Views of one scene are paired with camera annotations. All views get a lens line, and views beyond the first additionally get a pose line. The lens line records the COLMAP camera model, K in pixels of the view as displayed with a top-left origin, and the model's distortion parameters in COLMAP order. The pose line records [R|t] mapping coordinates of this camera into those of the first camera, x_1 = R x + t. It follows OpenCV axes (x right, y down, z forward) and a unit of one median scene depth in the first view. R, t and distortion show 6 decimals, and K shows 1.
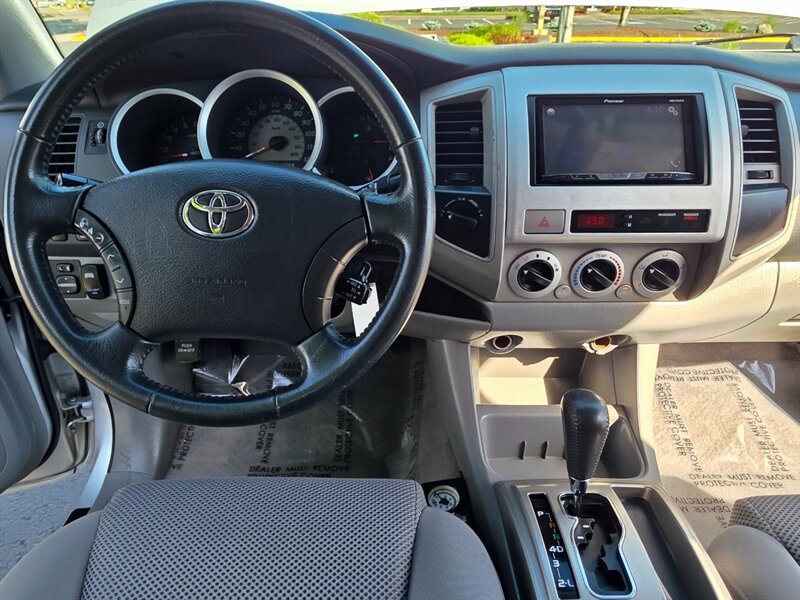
lens RADIAL K [[728.6, 0, 408.0], [0, 728.6, 297.3], [0, 0, 1]] dist [0.048698, -0.010429]
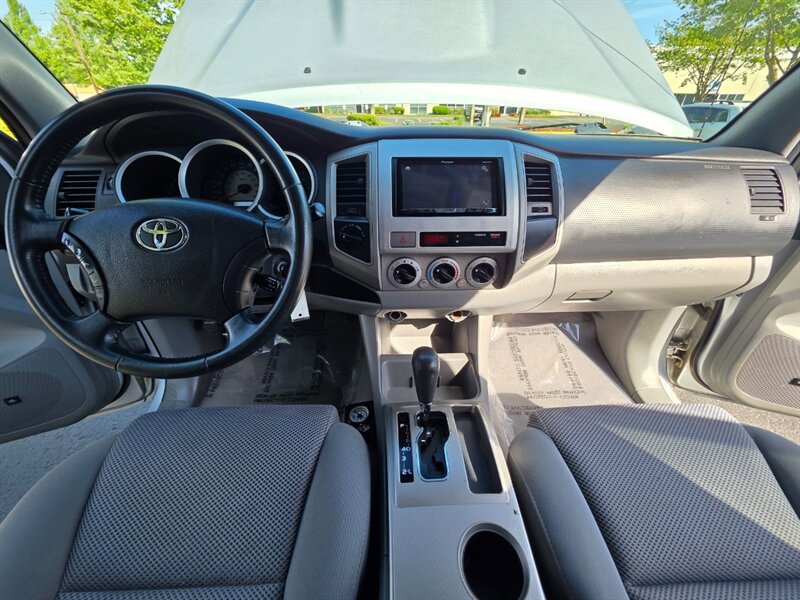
lens RADIAL K [[443.4, 0, 400.0], [0, 443.4, 297.9], [0, 0, 1]] dist [0.040991, -0.000667]
pose [[0.998089, -0.013313, 0.060335, 0.111956], [0.011702, 0.999567, 0.026981, -0.004604], [-0.060668, -0.026224, 0.997813, 0.048542]]
